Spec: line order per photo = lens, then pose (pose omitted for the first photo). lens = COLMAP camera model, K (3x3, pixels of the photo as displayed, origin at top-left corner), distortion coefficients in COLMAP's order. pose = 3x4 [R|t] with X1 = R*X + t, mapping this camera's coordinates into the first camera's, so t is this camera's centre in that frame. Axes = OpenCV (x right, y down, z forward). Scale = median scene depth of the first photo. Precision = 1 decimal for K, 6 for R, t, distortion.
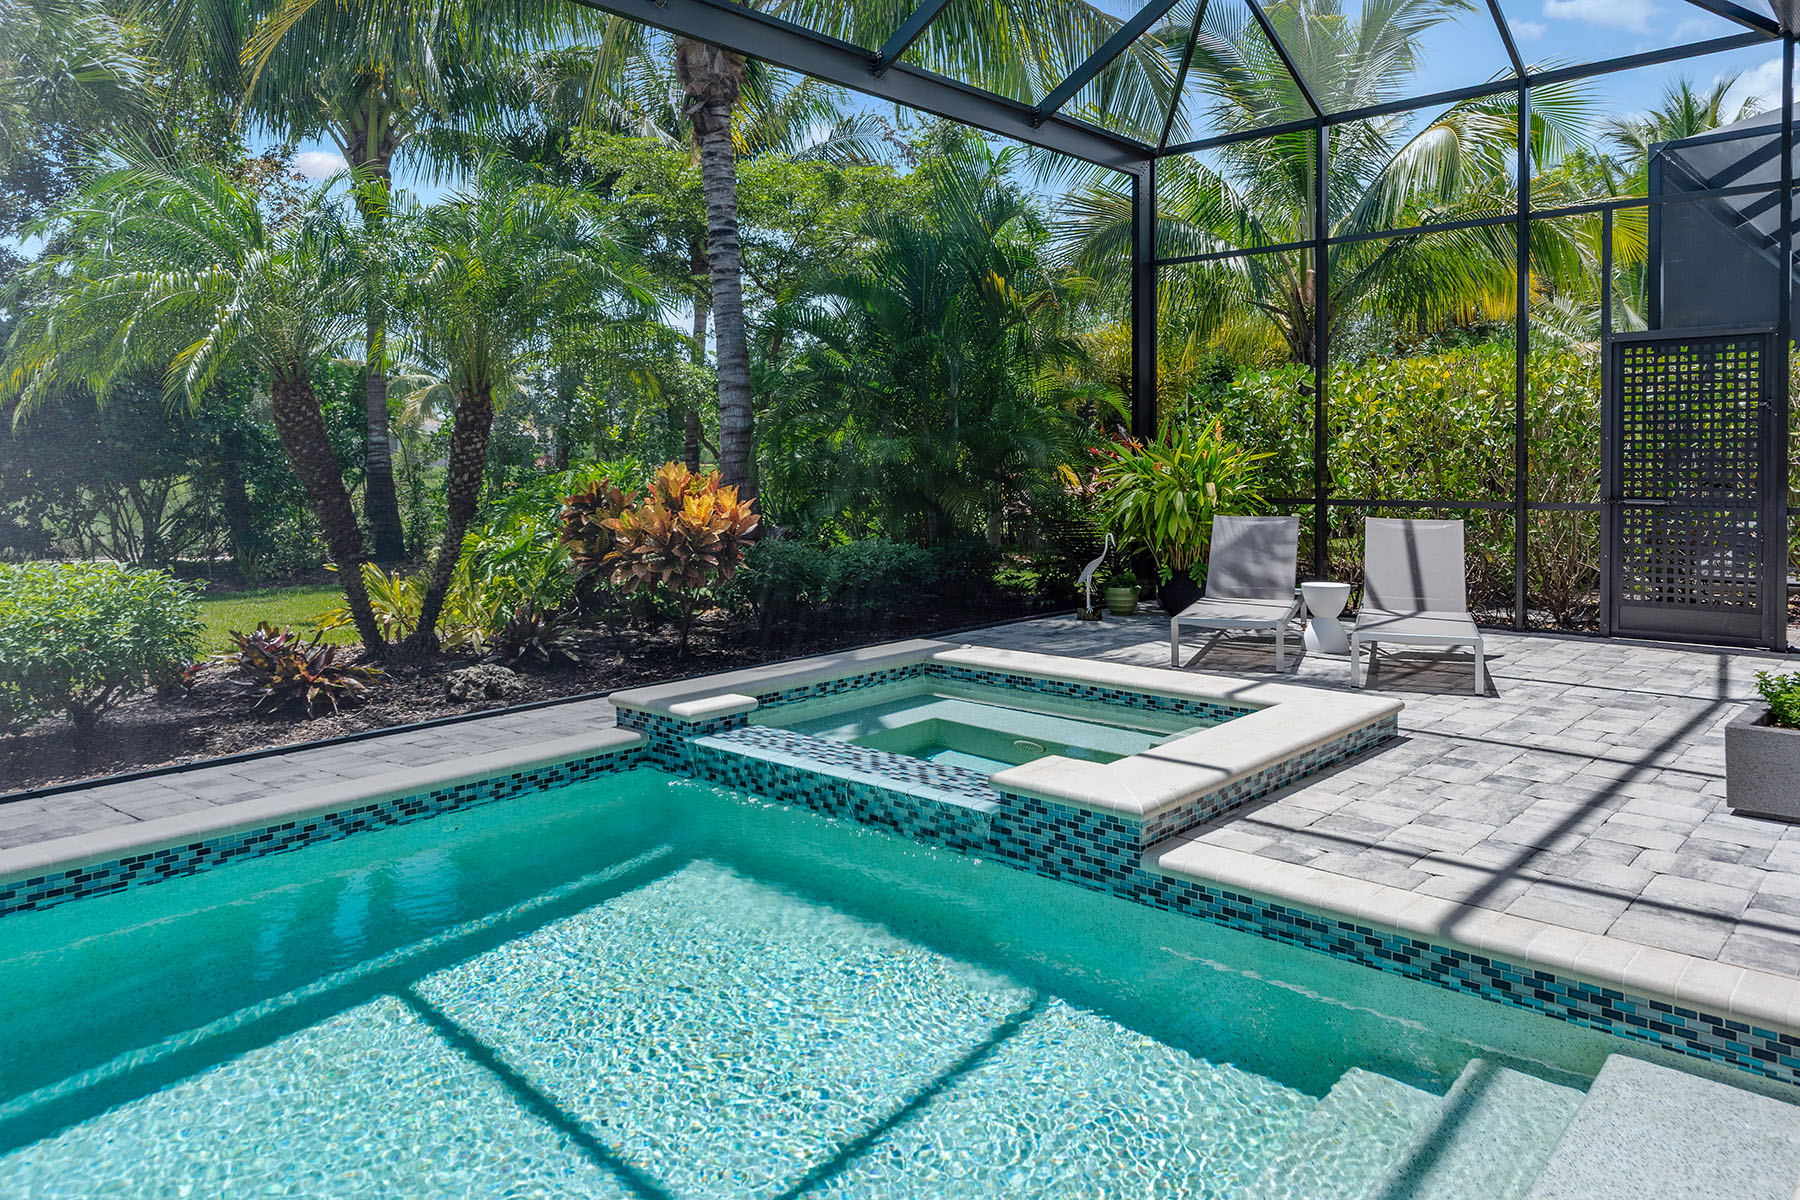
lens RADIAL K [[1257.7, 0, 900.0], [0, 1257.7, 600.0], [0, 0, 1]] dist [0.040053, -0.000083]
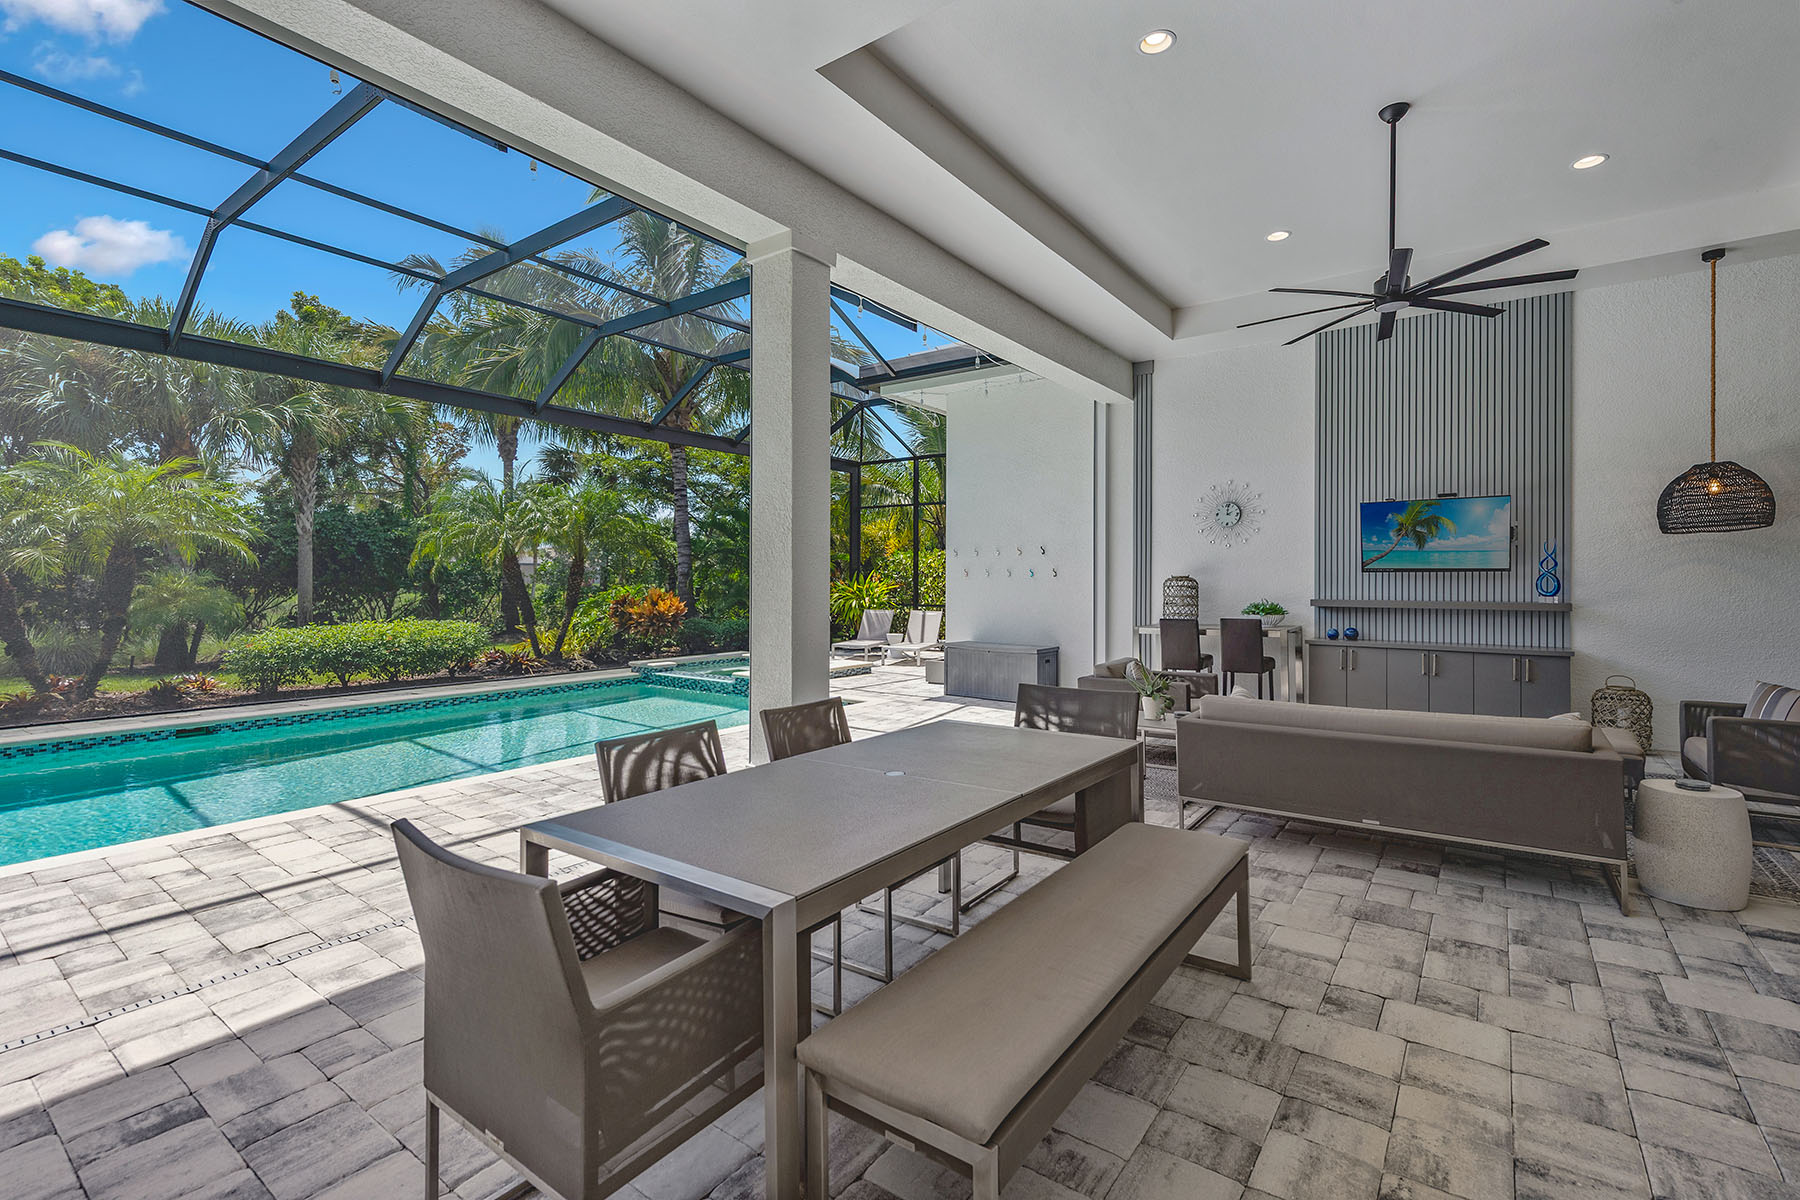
lens RADIAL K [[815.2, 0, 888.3], [0, 815.2, 574.7], [0, 0, 1]] dist [0.001910, 0.000097]
pose [[0.995926, 0.009851, 0.089633, 0.156182], [0.001491, 0.992080, -0.125596, 0.080852], [-0.090161, 0.125217, 0.988024, -0.747064]]
